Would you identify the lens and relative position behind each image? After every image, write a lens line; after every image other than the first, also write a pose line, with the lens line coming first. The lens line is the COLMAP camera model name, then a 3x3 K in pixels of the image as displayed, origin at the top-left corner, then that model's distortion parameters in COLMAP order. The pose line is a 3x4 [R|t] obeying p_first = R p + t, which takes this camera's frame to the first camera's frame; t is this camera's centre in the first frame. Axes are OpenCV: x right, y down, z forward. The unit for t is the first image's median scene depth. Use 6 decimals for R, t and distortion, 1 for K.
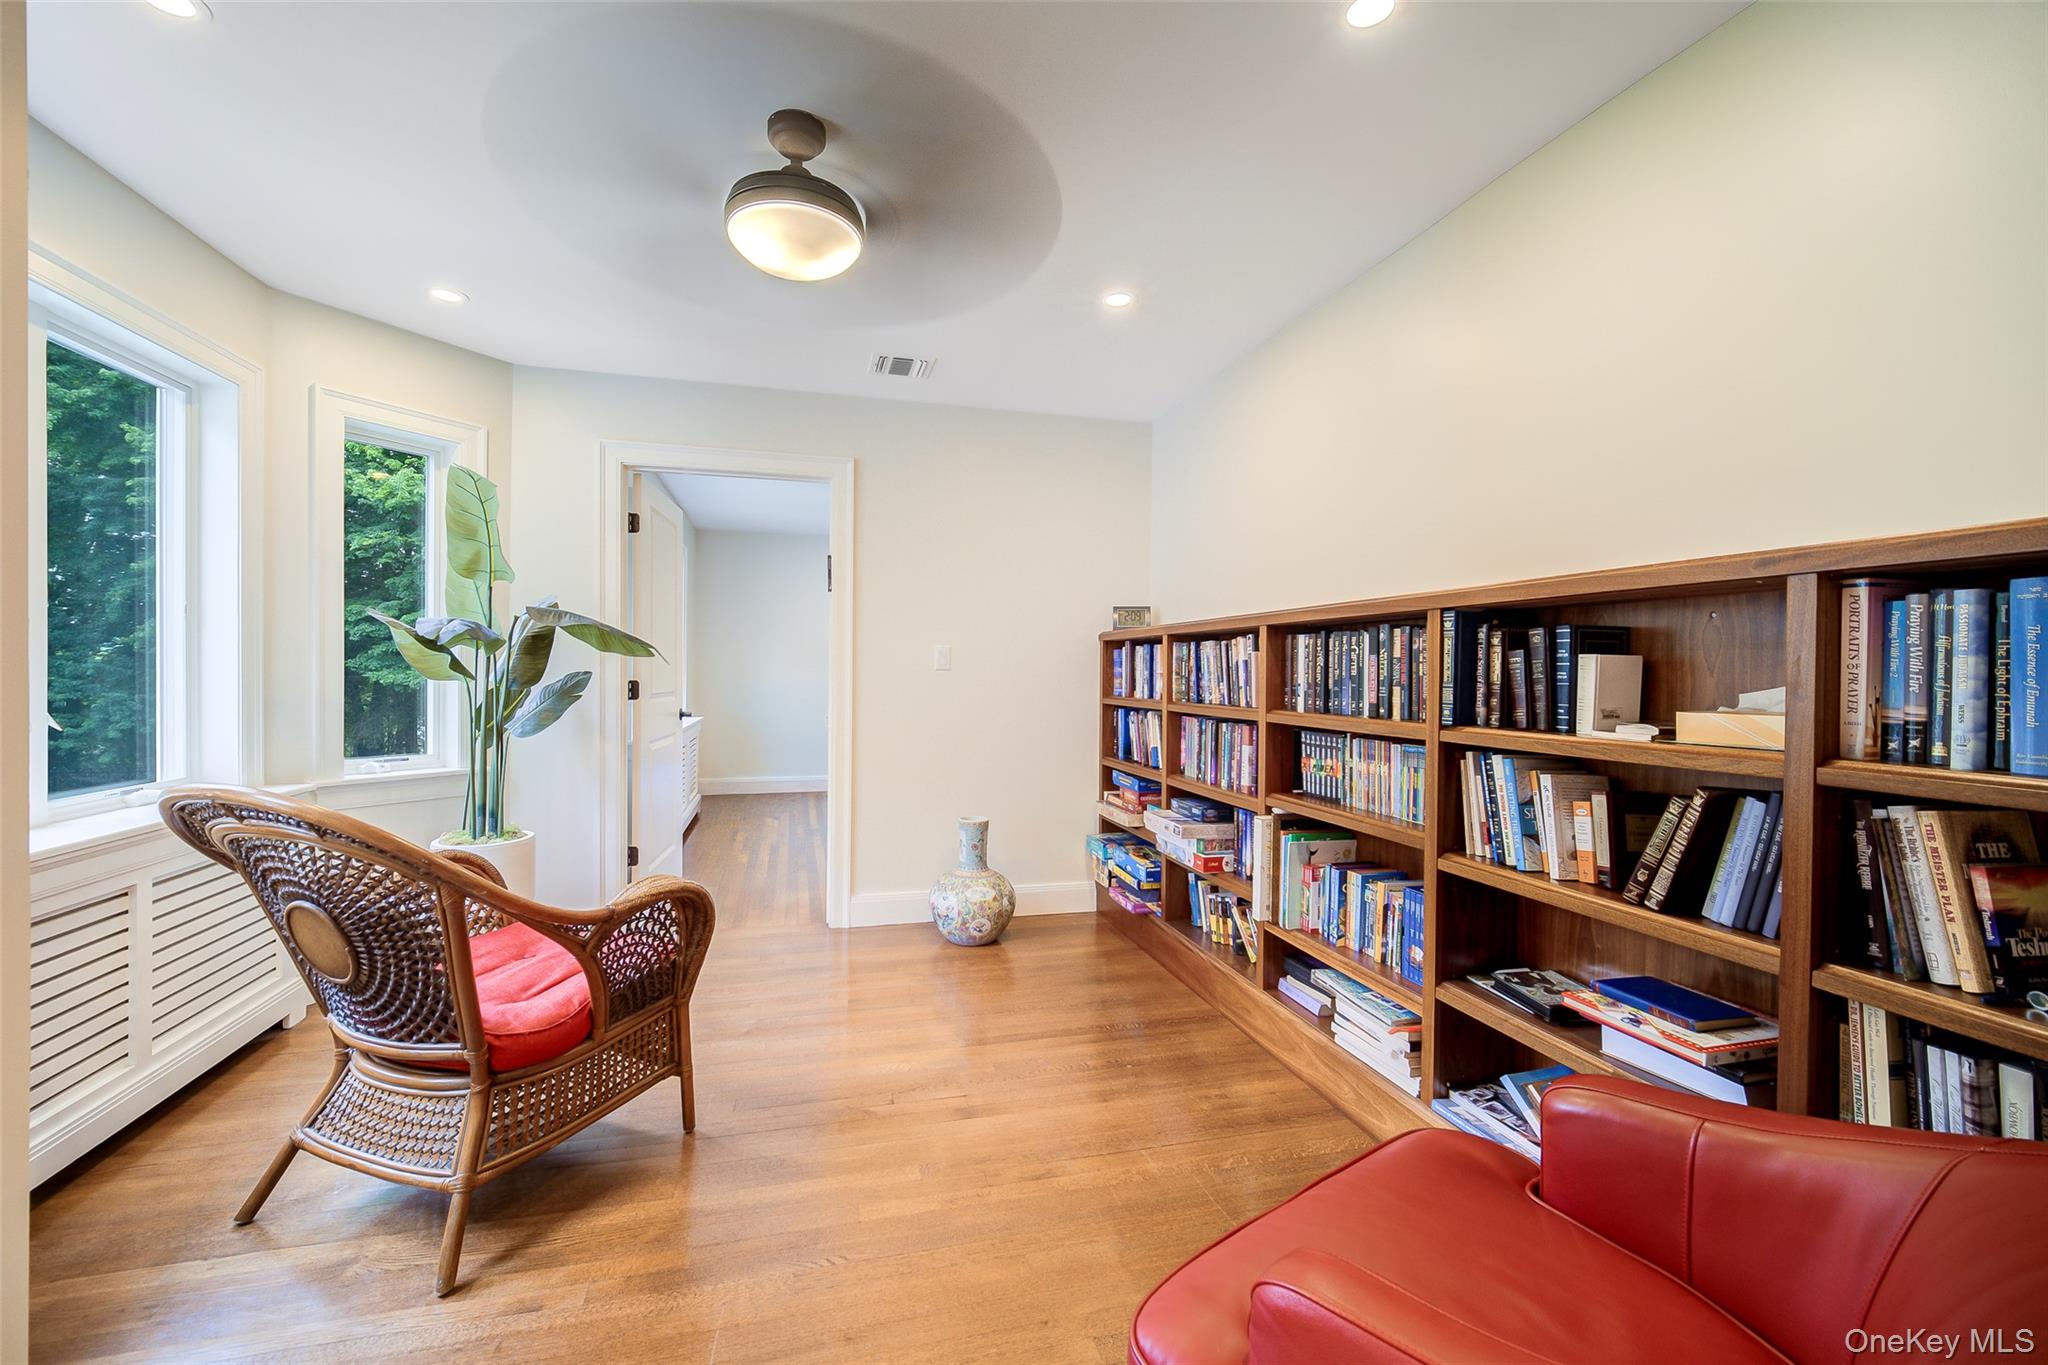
lens RADIAL K [[829.7, 0, 1004.3], [0, 829.7, 674.4], [0, 0, 1]] dist [0.000519, 0.000026]
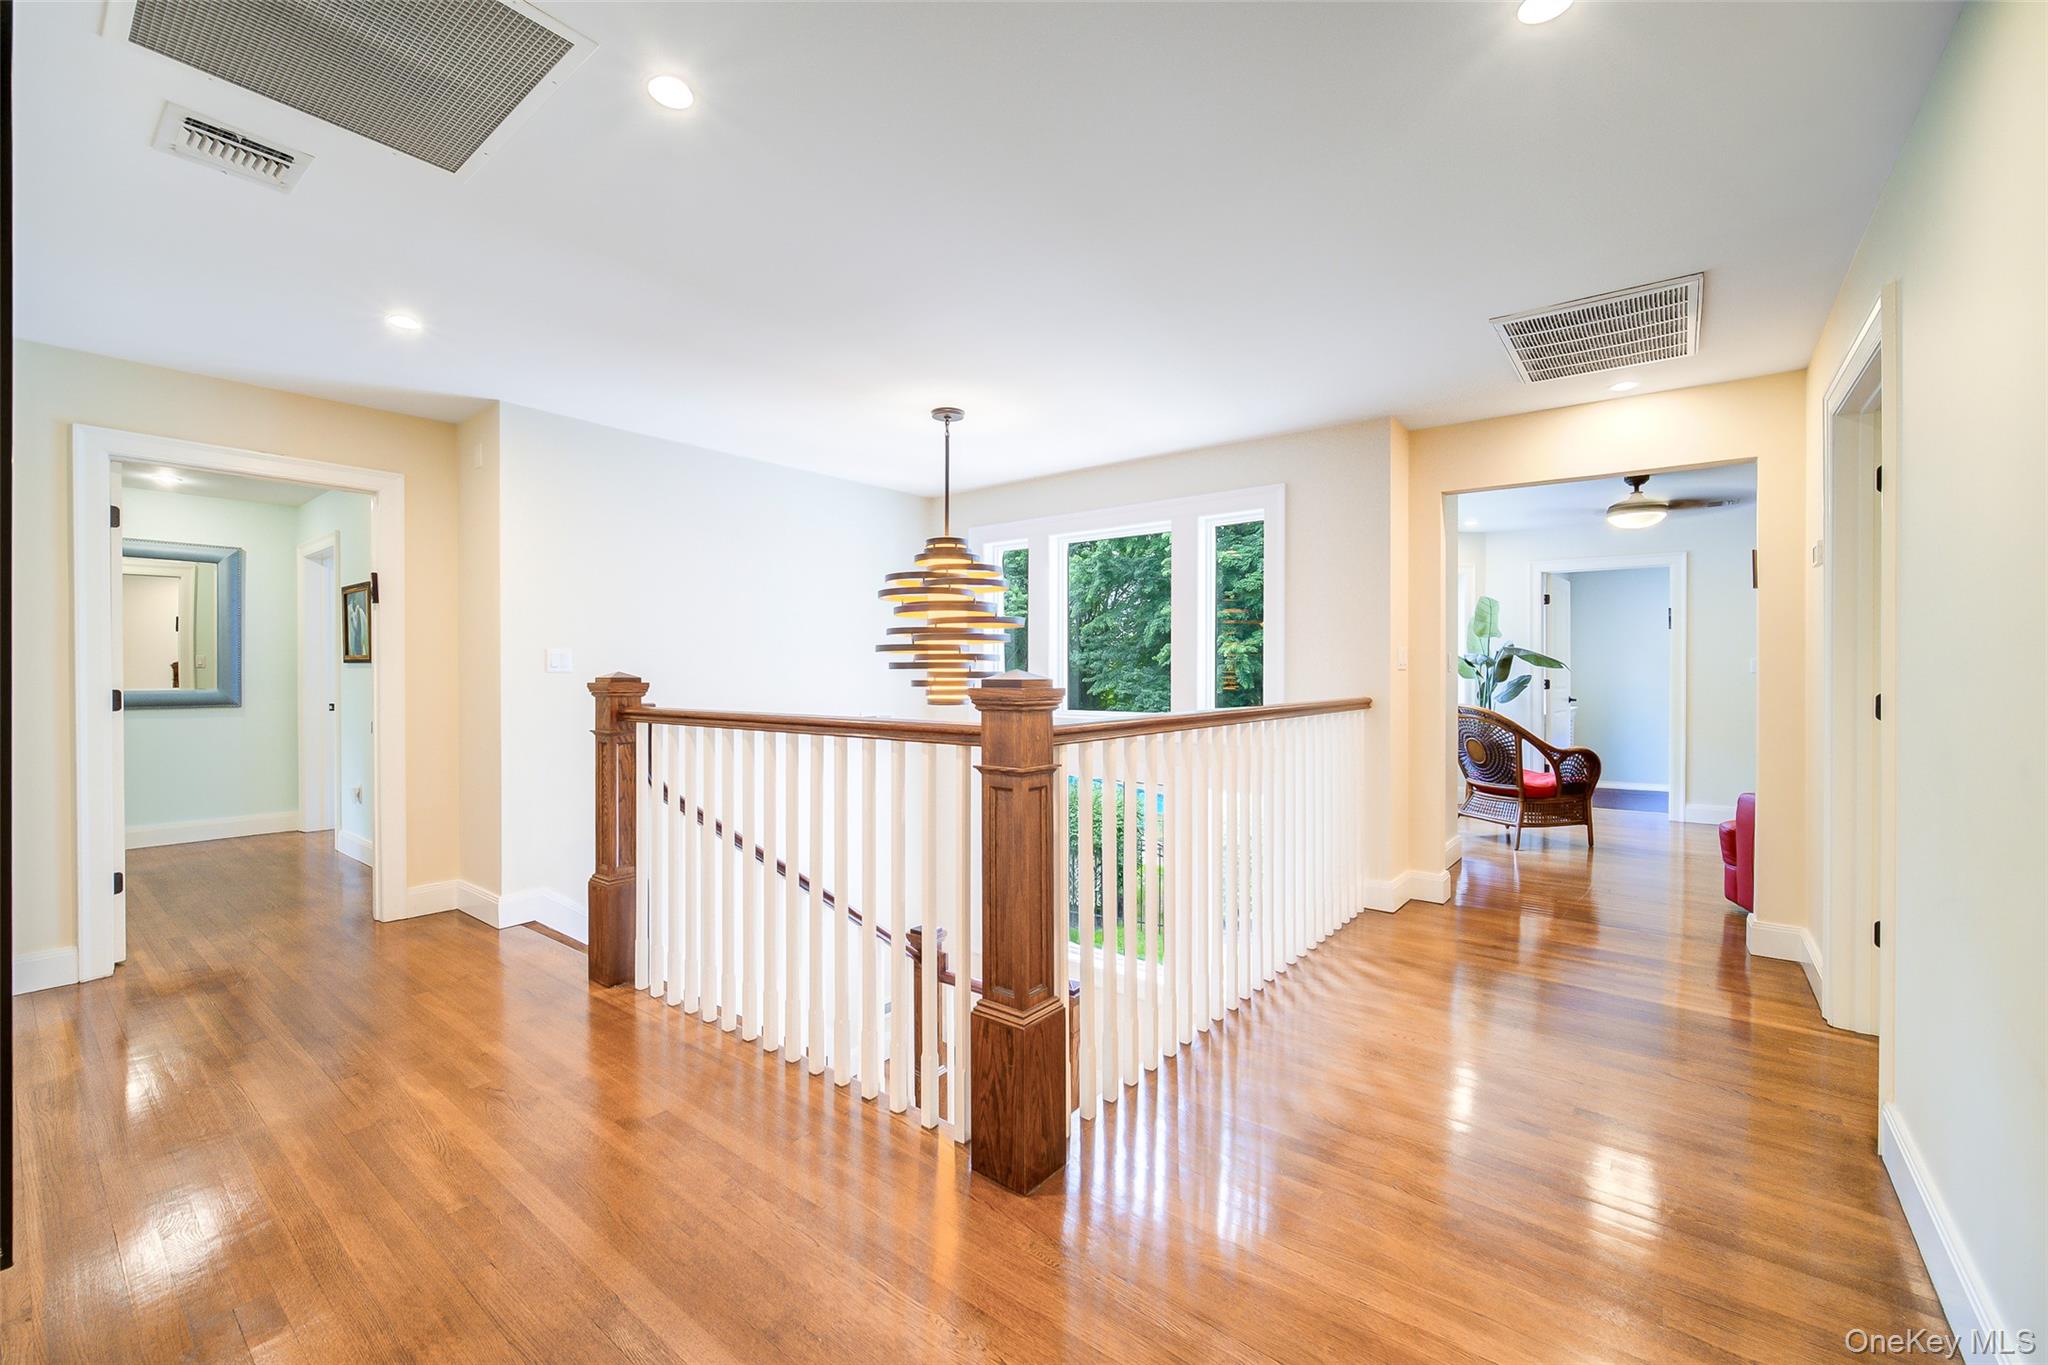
lens RADIAL K [[829.7, 0, 1004.3], [0, 829.7, 674.4], [0, 0, 1]] dist [0.000519, 0.000026]
pose [[0.599738, -0.000801, -0.800196, 0.432736], [-0.003915, 0.999985, -0.003935, 0.009239], [0.800187, 0.005492, 0.599725, -1.463788]]
